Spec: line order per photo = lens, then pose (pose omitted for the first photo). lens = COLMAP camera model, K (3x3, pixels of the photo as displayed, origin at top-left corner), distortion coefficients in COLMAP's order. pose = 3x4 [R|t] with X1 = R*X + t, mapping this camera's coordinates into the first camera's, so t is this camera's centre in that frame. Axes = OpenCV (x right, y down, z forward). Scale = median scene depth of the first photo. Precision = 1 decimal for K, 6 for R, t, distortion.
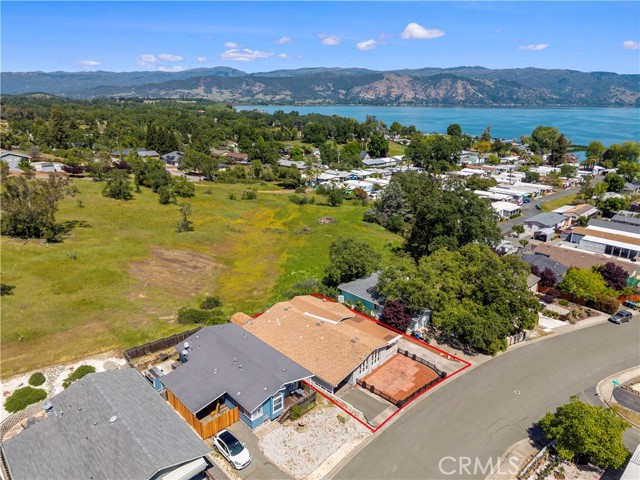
lens RADIAL K [[426.5, 0, 320.0], [0, 426.5, 240.0], [0, 0, 1]] dist [0.041777, -0.044101]
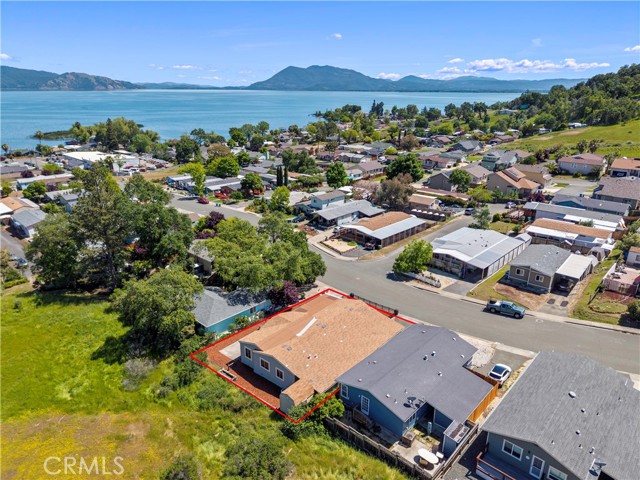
lens RADIAL K [[426.5, 0, 320.0], [0, 426.5, 240.0], [0, 0, 1]] dist [0.041777, -0.044101]
pose [[-0.048723, -0.341774, 0.938518, -0.785098], [0.304409, 0.889851, 0.339854, -0.283828], [-0.951294, 0.302252, 0.060683, 0.838940]]
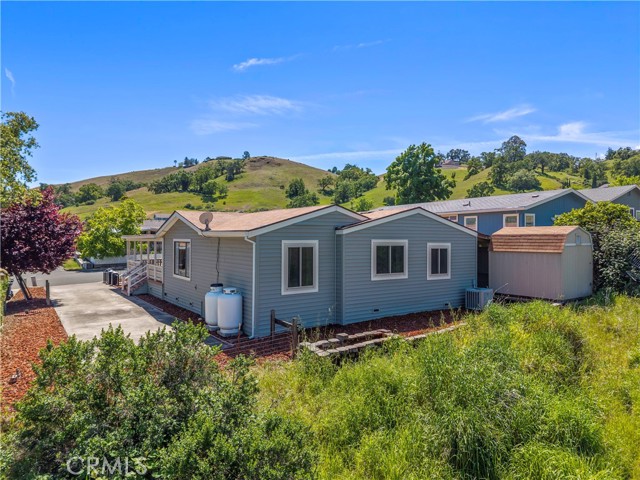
lens RADIAL K [[426.5, 0, 320.0], [0, 426.5, 240.0], [0, 0, 1]] dist [0.041777, -0.044101]
pose [[-0.978220, -0.009752, 0.207341, -0.099727], [0.056065, 0.949356, 0.309160, 0.091830], [-0.199856, 0.314051, -0.928132, 1.285249]]
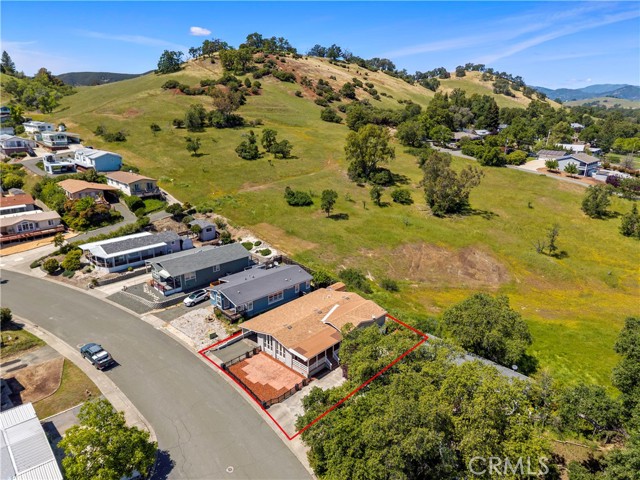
lens RADIAL K [[426.5, 0, 320.0], [0, 426.5, 240.0], [0, 0, 1]] dist [0.041777, -0.044101]
pose [[-0.000677, 0.296248, -0.955111, 0.918229], [-0.320509, 0.904660, 0.280827, -0.255411], [0.947245, 0.306312, 0.094337, 0.803018]]
